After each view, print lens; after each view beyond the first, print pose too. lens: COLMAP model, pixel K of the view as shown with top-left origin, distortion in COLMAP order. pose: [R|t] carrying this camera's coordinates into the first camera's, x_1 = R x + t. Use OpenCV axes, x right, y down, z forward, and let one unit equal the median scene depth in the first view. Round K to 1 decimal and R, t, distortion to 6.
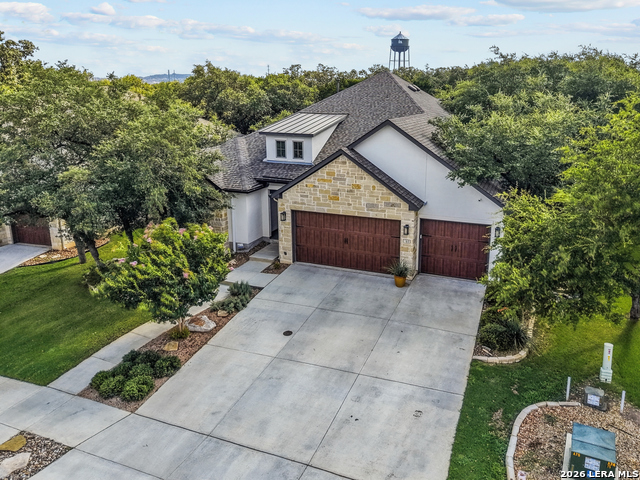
lens RADIAL K [[439.8, 0, 321.0], [0, 439.8, 239.3], [0, 0, 1]] dist [0.038076, -0.002830]
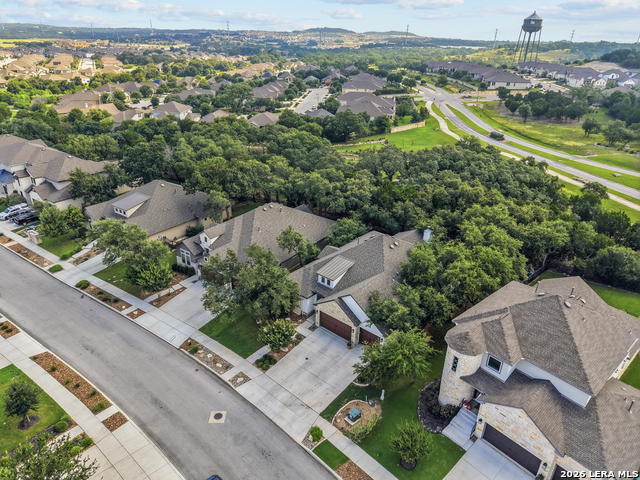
lens RADIAL K [[439.8, 0, 318.0], [0, 439.8, 240.1], [0, 0, 1]] dist [0.038076, -0.002830]
pose [[0.933766, 0.167132, -0.316462, 0.761313], [-0.073495, 0.954962, 0.287482, -1.346449], [0.350257, -0.245183, 0.903994, -1.491226]]
